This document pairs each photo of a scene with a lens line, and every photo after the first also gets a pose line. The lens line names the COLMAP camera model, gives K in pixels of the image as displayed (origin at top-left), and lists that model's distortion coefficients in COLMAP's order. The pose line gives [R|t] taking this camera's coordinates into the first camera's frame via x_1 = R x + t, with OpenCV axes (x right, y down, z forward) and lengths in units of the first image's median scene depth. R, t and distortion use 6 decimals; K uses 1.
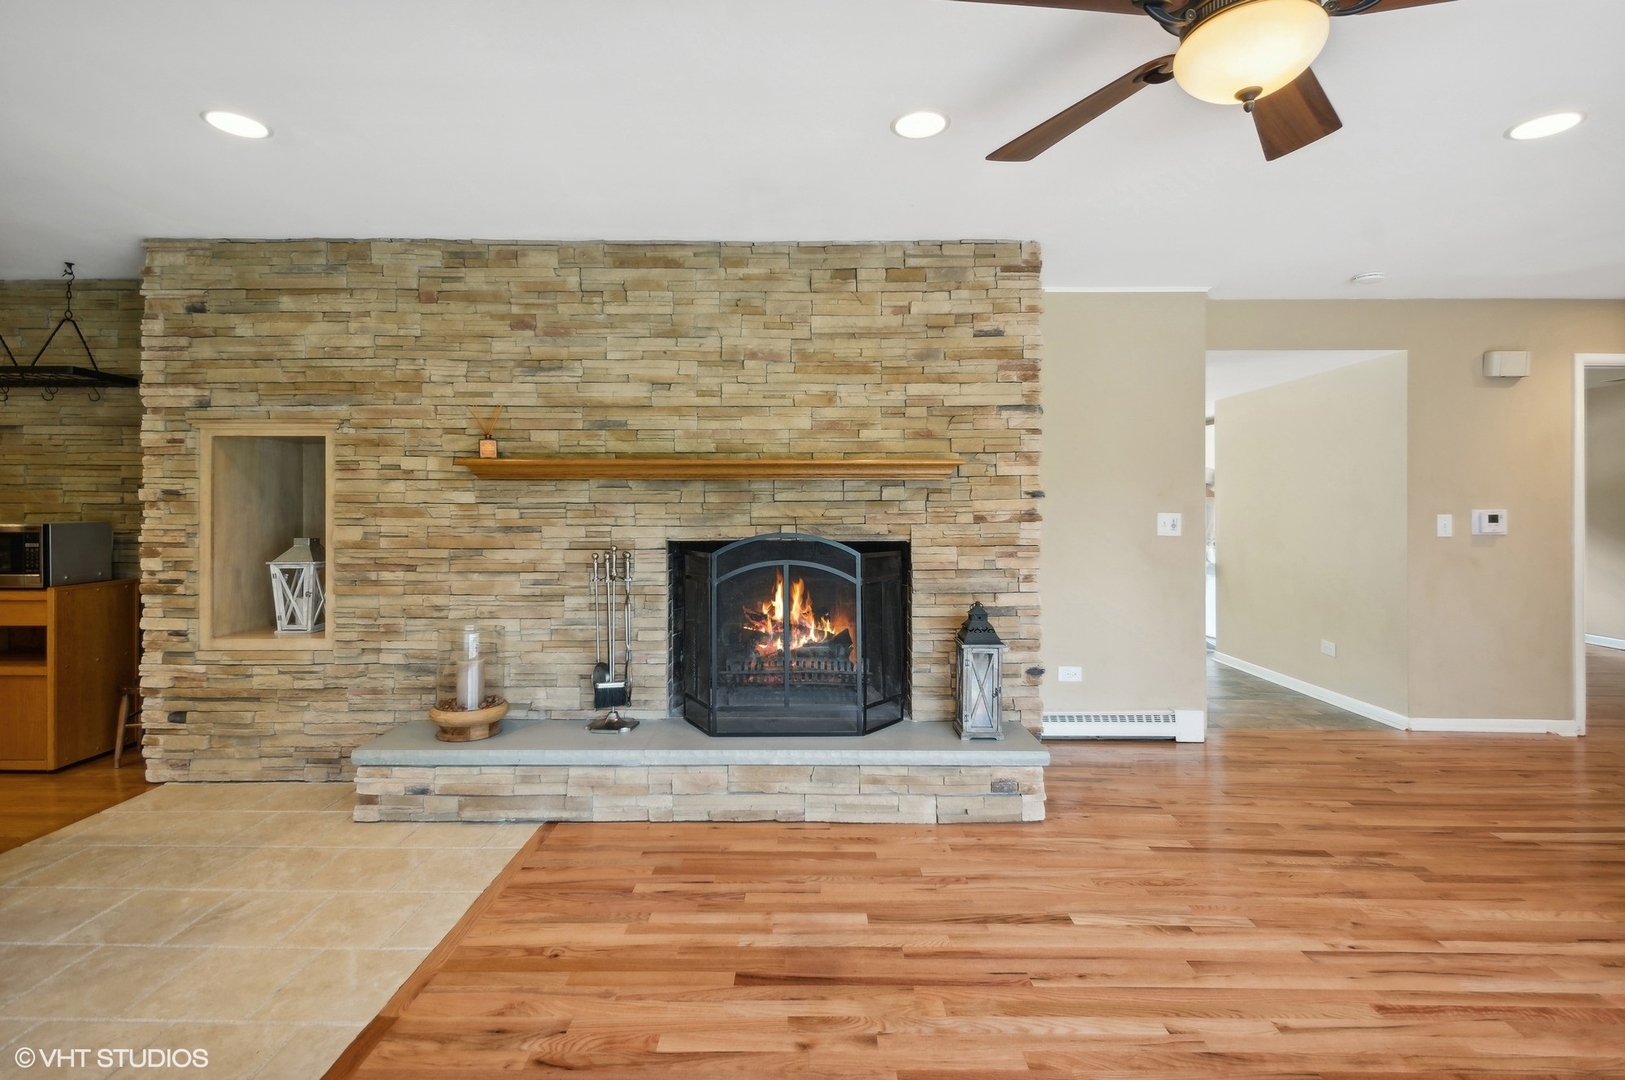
lens RADIAL K [[729.7, 0, 822.2], [0, 729.7, 514.6], [0, 0, 1]] dist [0.023977, -0.012170]
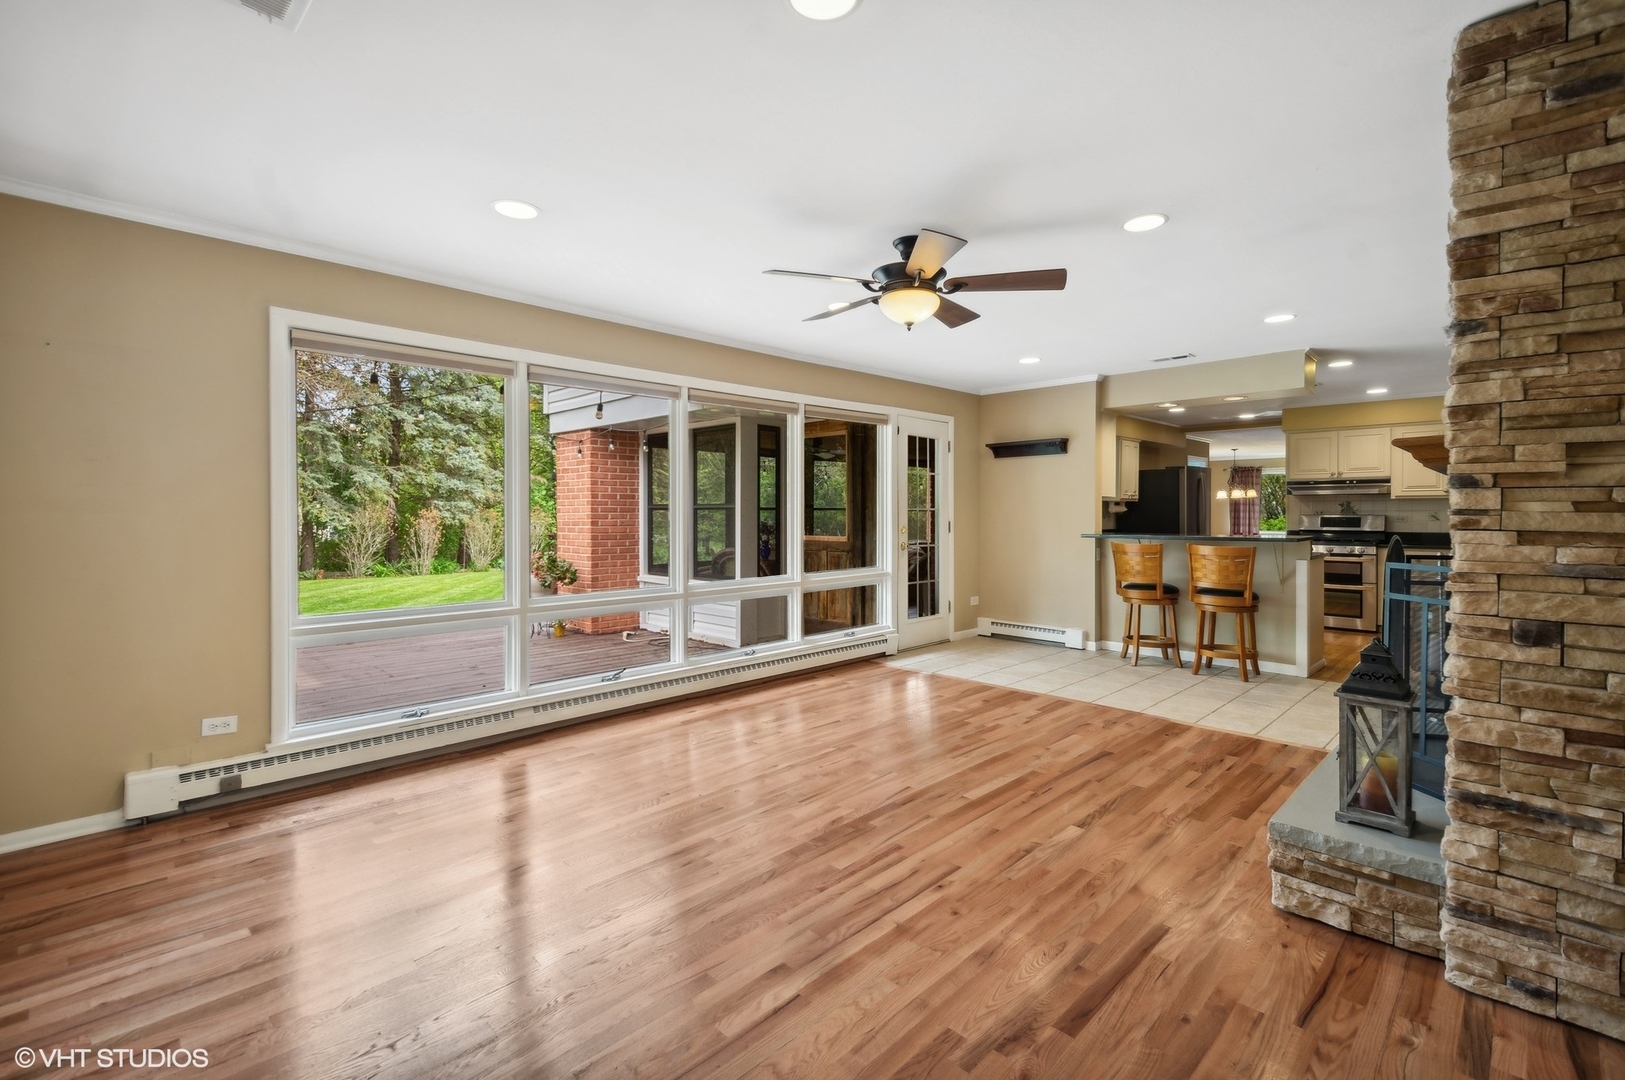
lens RADIAL K [[729.7, 0, 822.2], [0, 729.7, 514.6], [0, 0, 1]] dist [0.023977, -0.012170]
pose [[-0.697893, 0.001004, -0.716202, 1.071089], [-0.003801, 0.999980, 0.005105, -0.005688], [0.716192, 0.006285, -0.697875, 1.066782]]
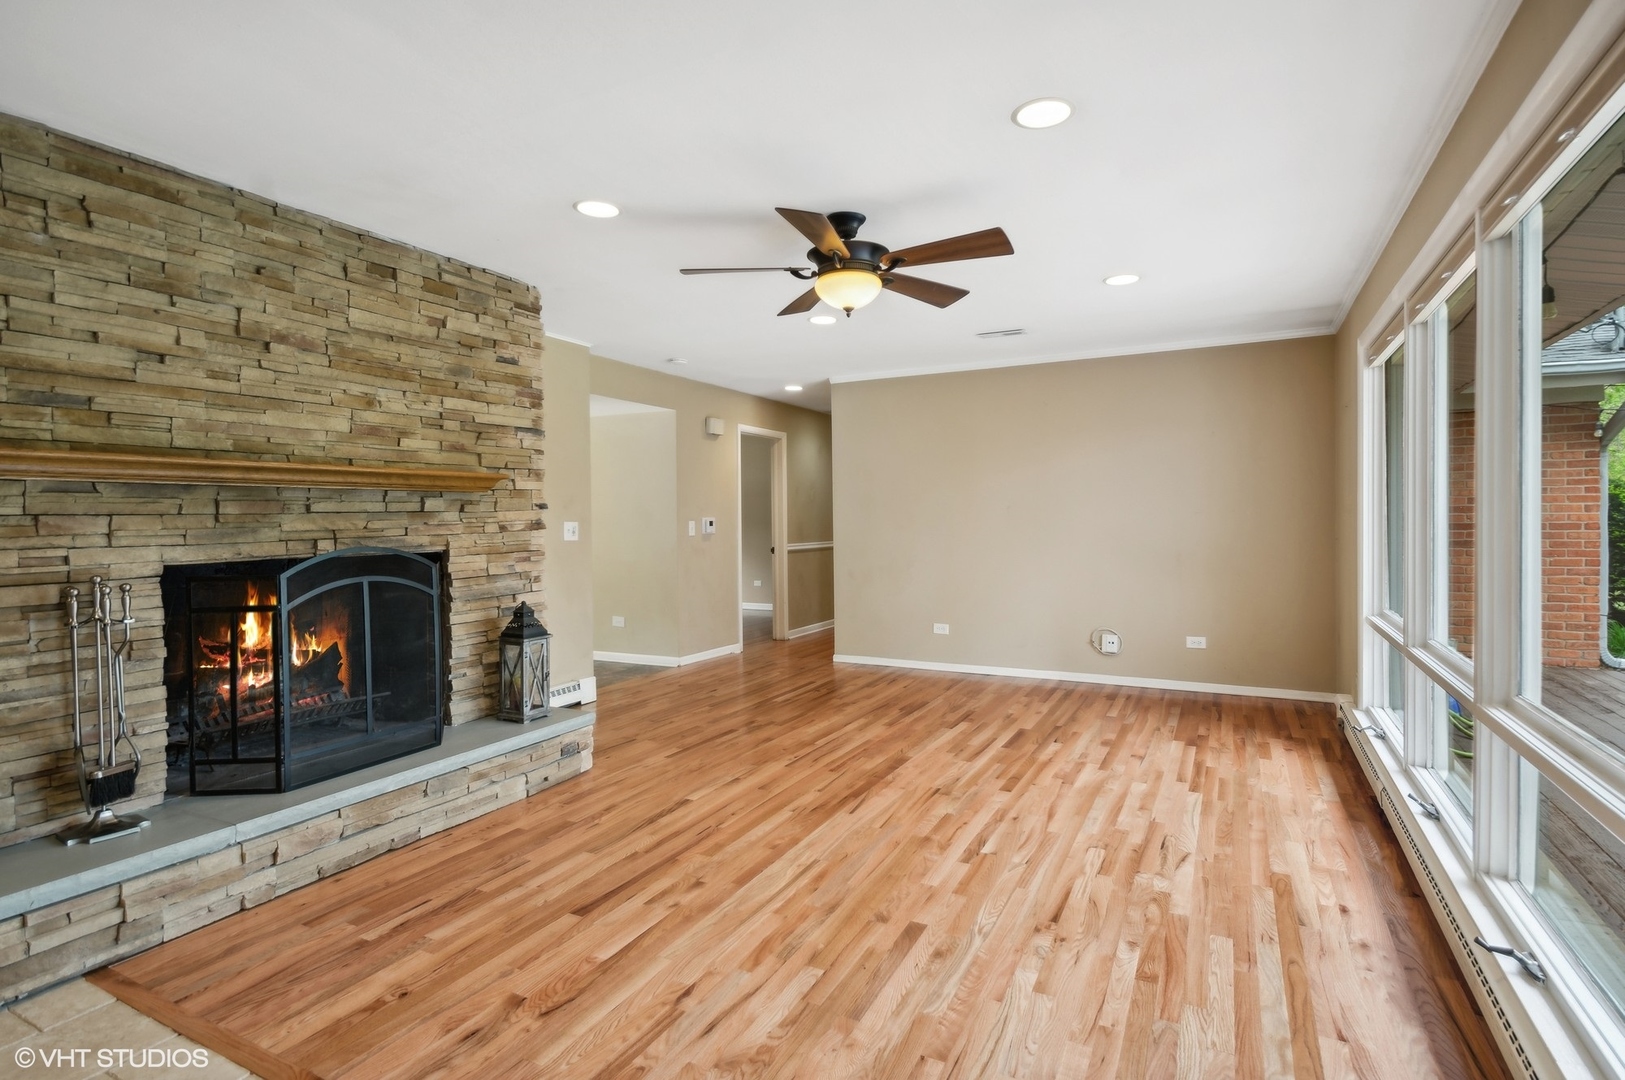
lens RADIAL K [[777.1, 0, 812.5], [0, 777.1, 540.0], [0, 0, 1]] dist [-0.001841, -0.001008]
pose [[0.464707, -0.031353, 0.884909, -0.606836], [0.013839, 0.999508, 0.028146, -0.003141], [-0.885356, -0.000833, 0.464912, 0.044724]]
